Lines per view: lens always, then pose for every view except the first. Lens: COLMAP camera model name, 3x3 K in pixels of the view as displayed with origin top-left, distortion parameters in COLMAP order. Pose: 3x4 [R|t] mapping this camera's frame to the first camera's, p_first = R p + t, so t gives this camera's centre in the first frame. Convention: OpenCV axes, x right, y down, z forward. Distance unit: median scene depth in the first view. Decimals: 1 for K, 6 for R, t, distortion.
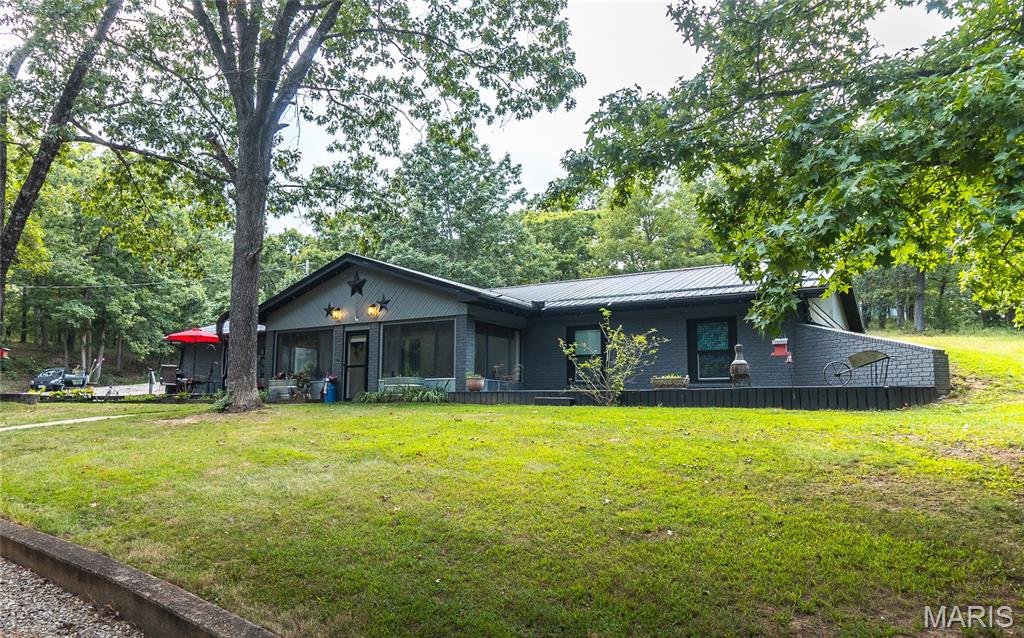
lens RADIAL K [[694.6, 0, 513.0], [0, 694.6, 324.6], [0, 0, 1]] dist [-0.006717, 0.008650]
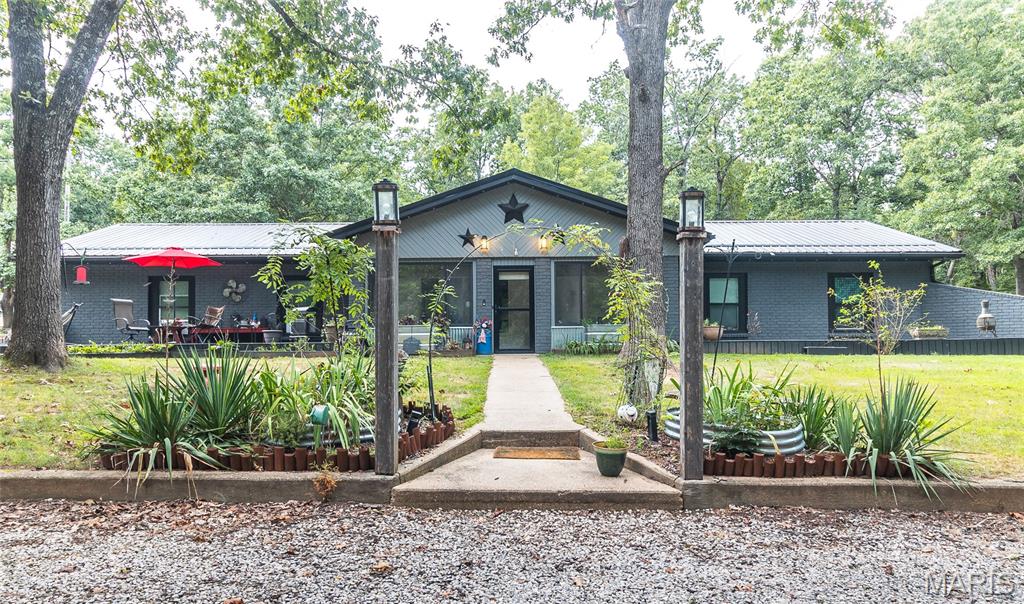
lens RADIAL K [[742.1, 0, 511.6], [0, 742.1, 328.0], [0, 0, 1]] dist [-0.002925, 0.002785]
pose [[0.852284, 0.009291, 0.522997, -0.674754], [-0.052708, 0.996279, 0.068195, 0.021848], [-0.520418, -0.085688, 0.849602, 0.249830]]
